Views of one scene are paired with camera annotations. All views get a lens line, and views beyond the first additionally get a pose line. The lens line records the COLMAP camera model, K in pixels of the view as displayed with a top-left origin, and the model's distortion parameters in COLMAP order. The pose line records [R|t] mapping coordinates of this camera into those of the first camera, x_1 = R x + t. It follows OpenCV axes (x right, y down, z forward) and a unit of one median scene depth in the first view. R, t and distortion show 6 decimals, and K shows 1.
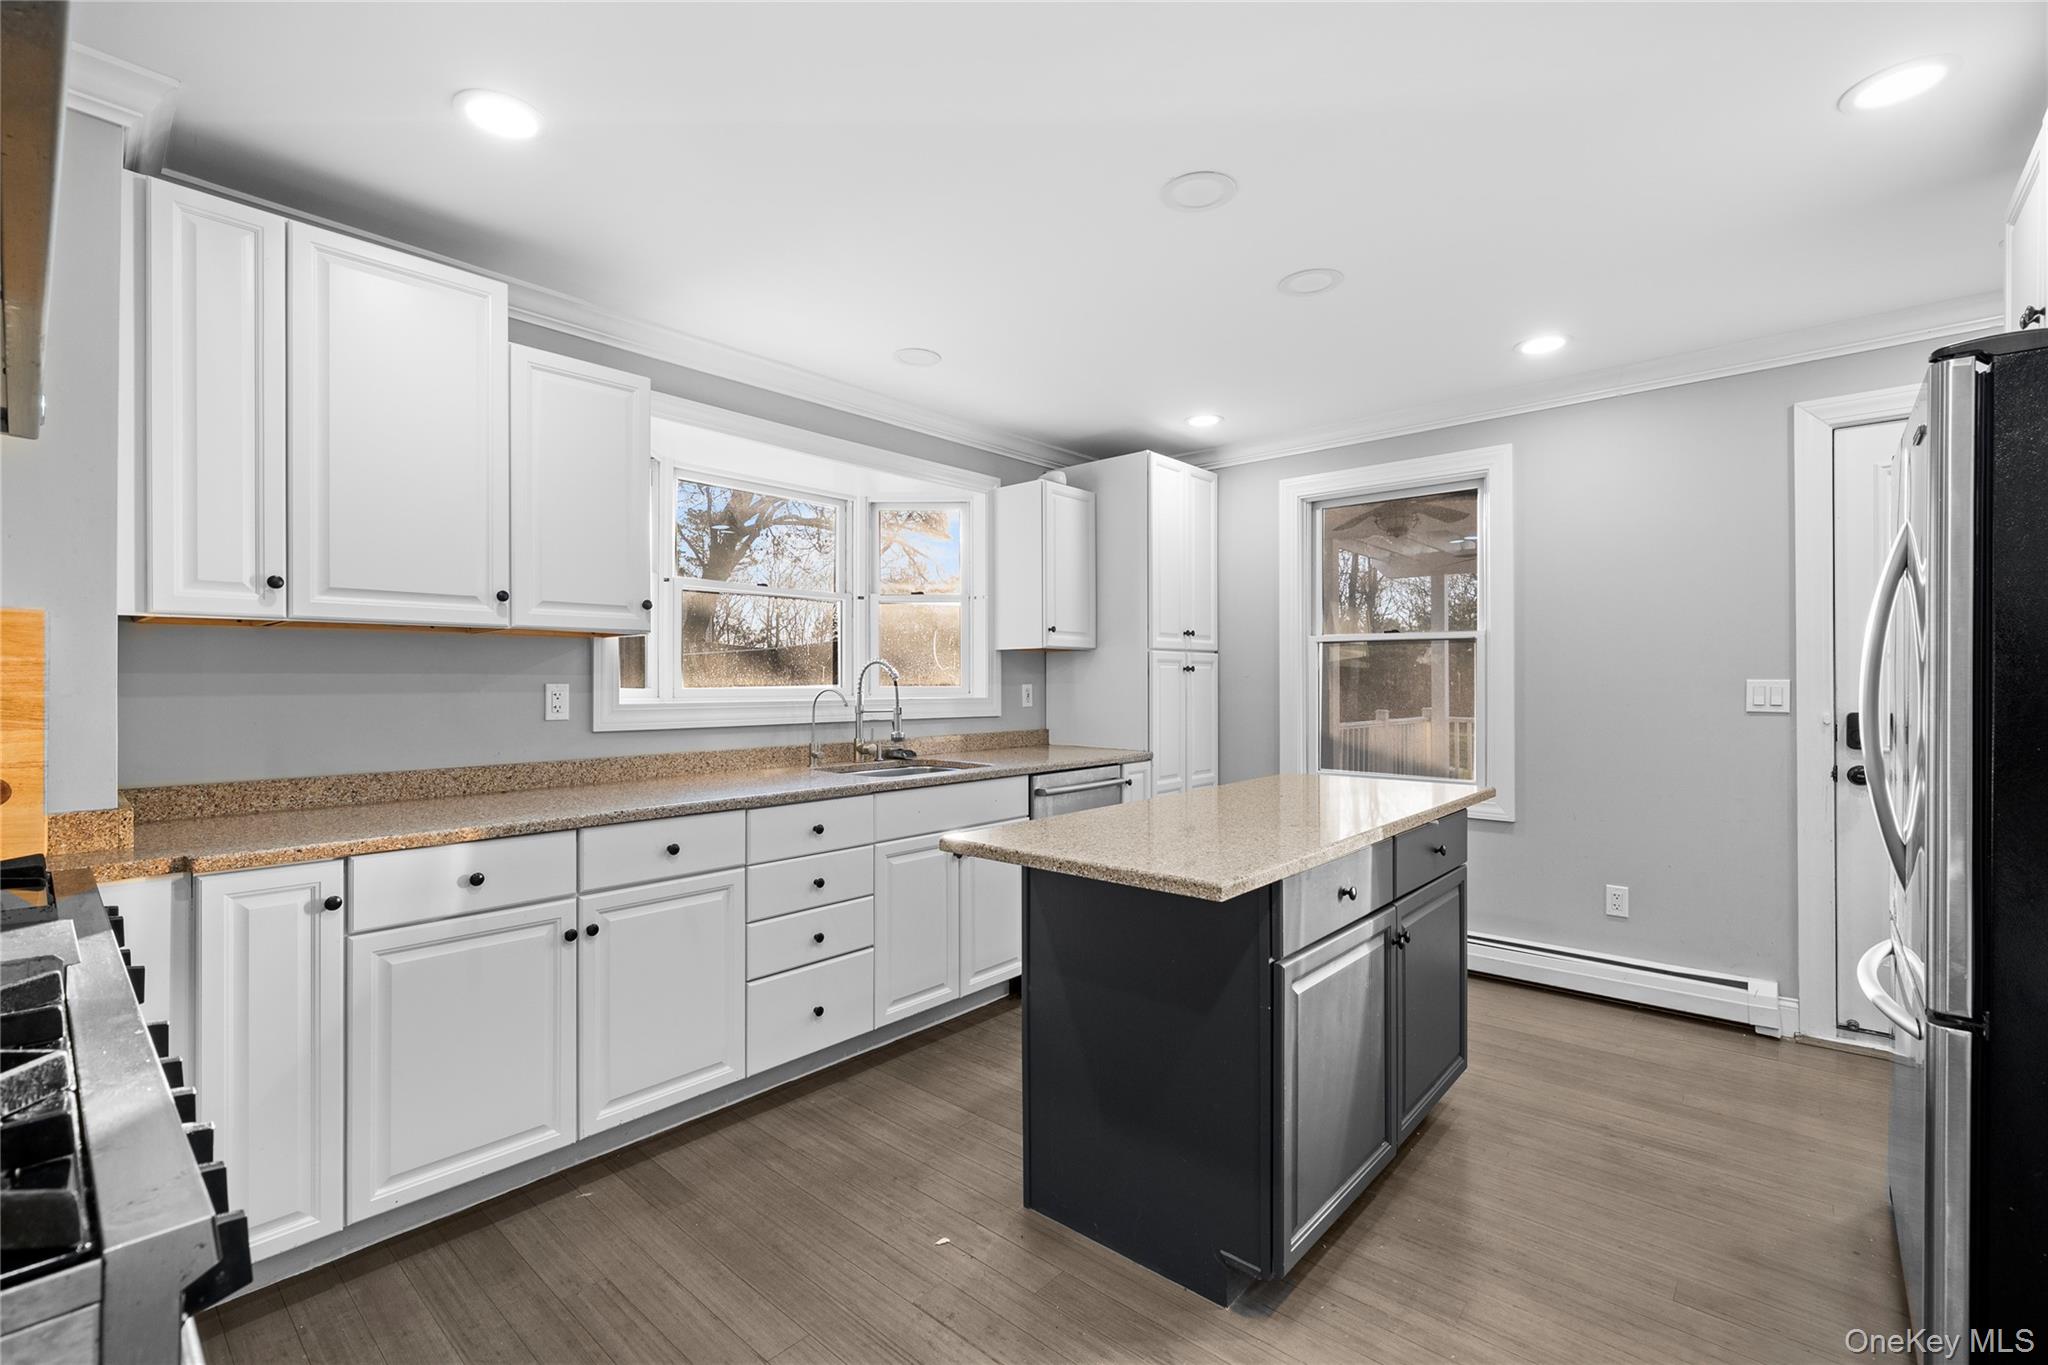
lens RADIAL K [[864.4, 0, 1024.0], [0, 864.4, 682.5], [0, 0, 1]] dist [-0.000423, -0.000208]
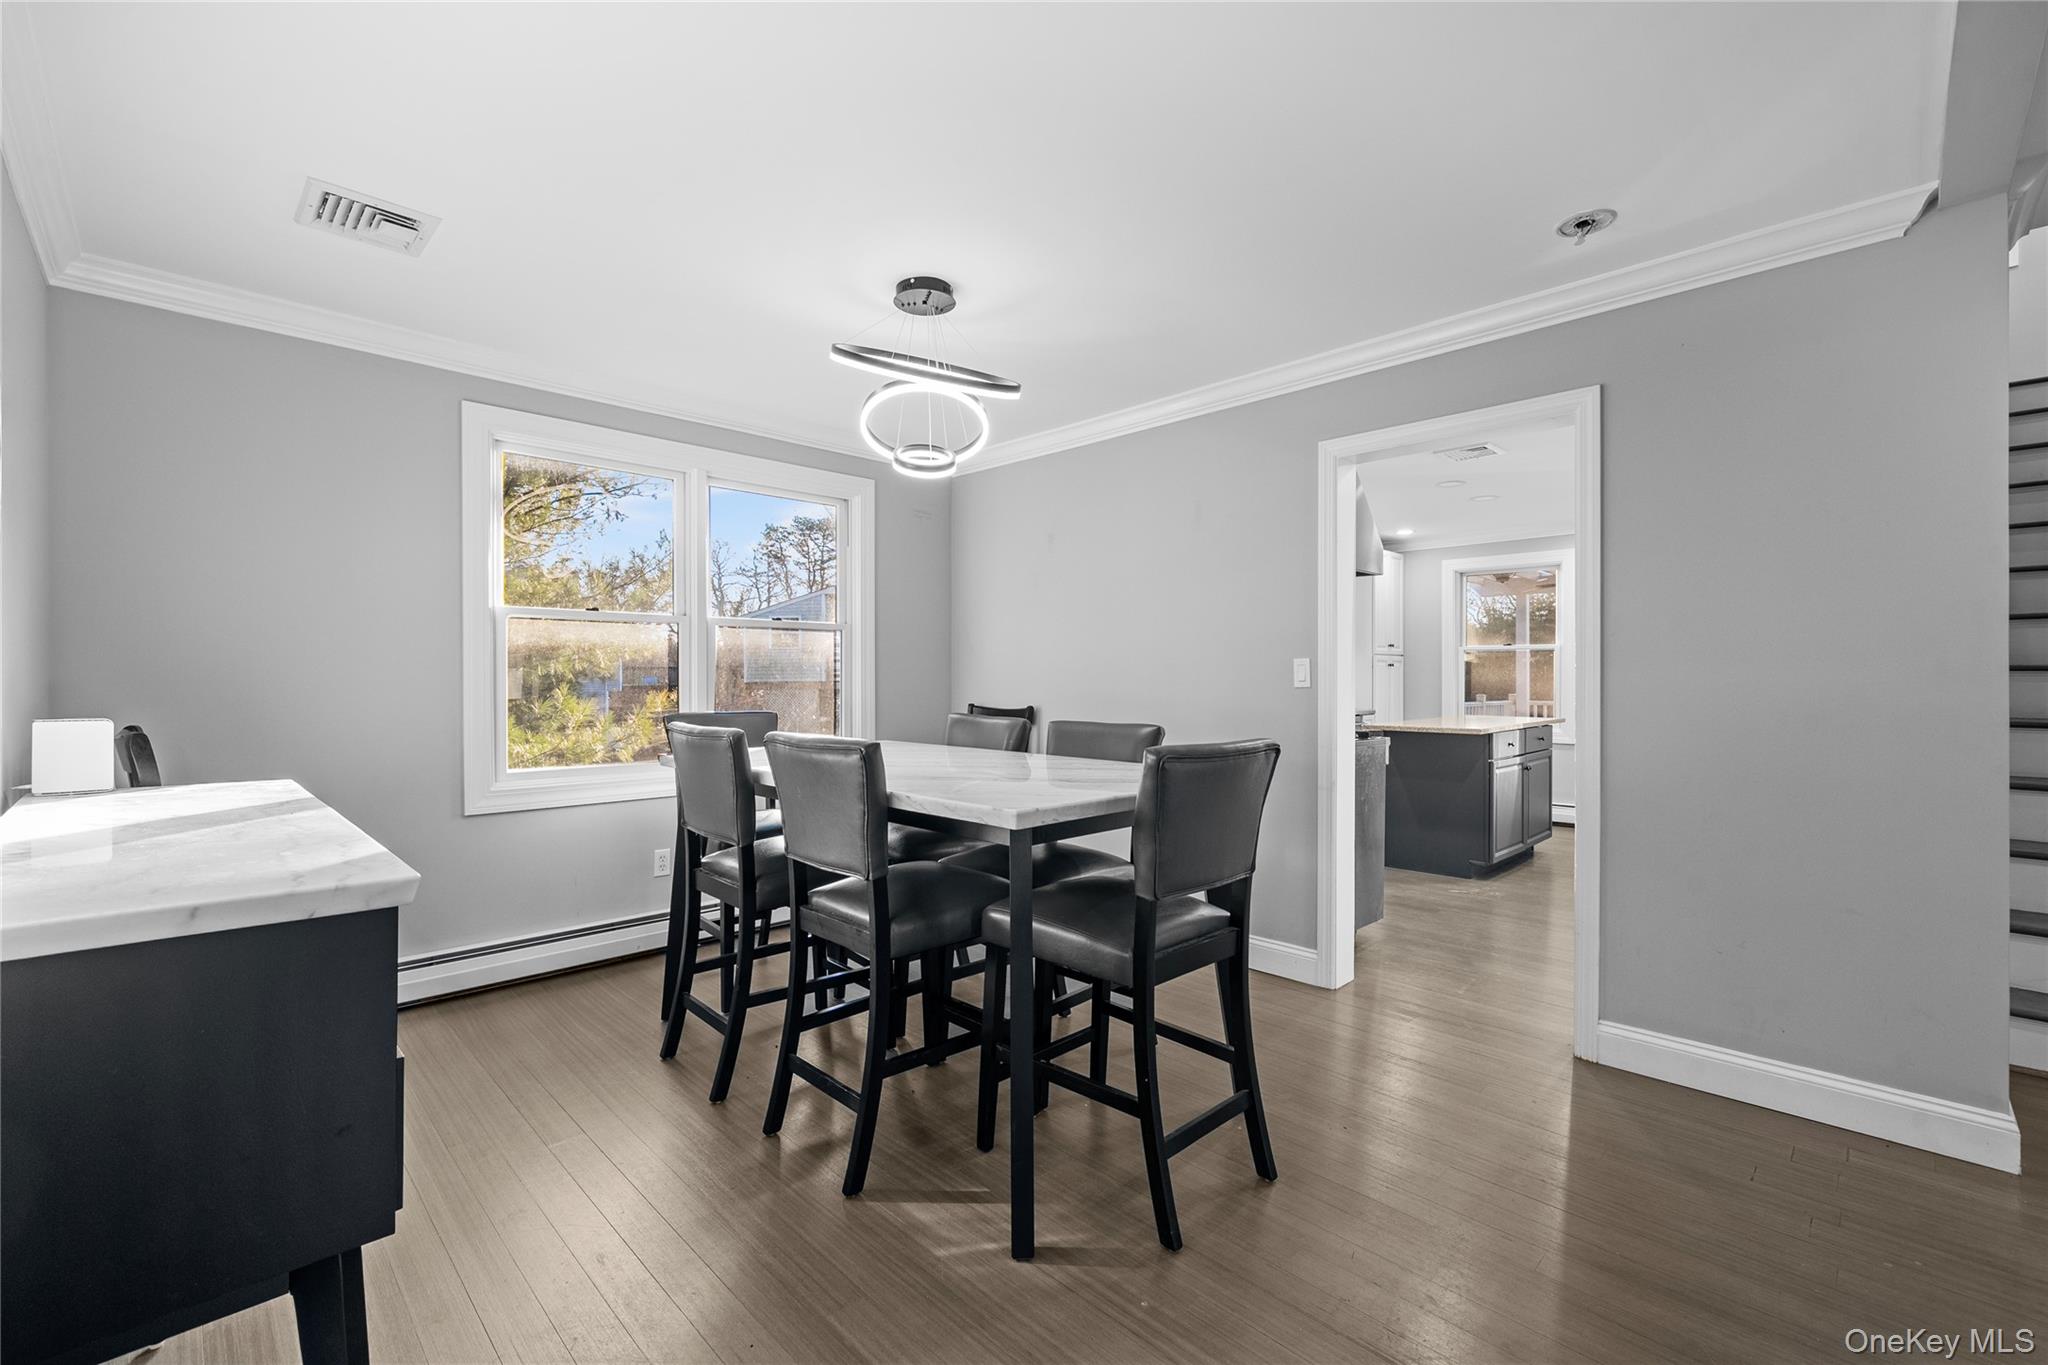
lens RADIAL K [[864.4, 0, 1024.0], [0, 864.4, 682.5], [0, 0, 1]] dist [-0.000423, -0.000208]
pose [[0.998264, 0.003085, -0.058823, -0.490959], [-0.002906, 0.999991, 0.003138, 0.018058], [0.058832, -0.002962, 0.998263, -0.894100]]
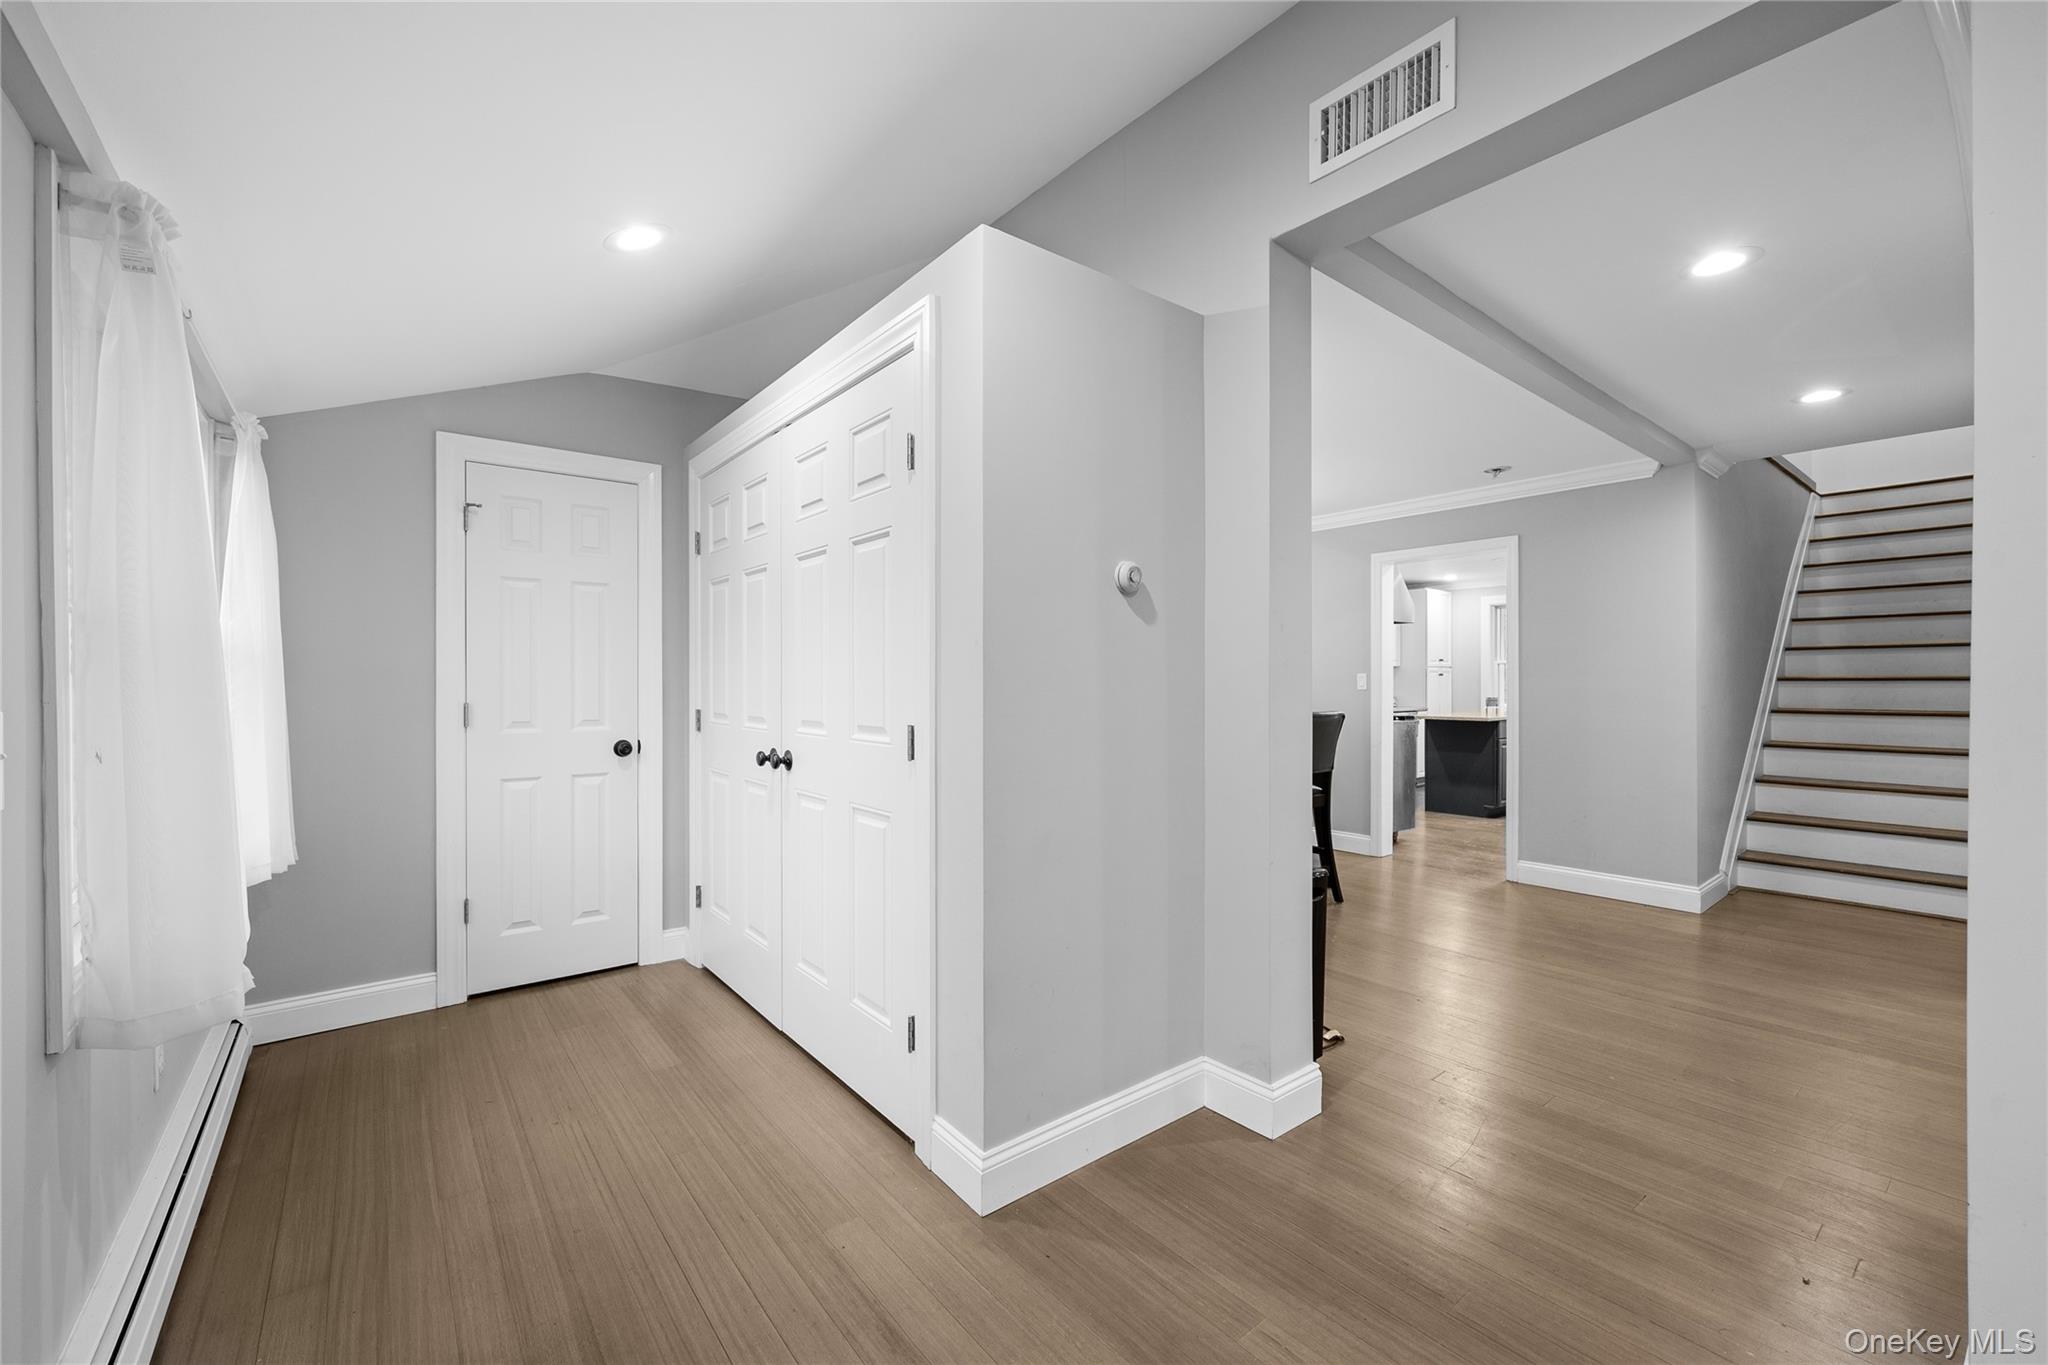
lens RADIAL K [[812.7, 0, 1021.1], [0, 812.7, 687.5], [0, 0, 1]] dist [0.001338, 0.000136]
pose [[0.985885, 0.004374, -0.167365, -0.617825], [-0.003810, 0.999986, 0.003692, 0.017618], [0.167378, -0.003002, 0.985888, -1.528719]]
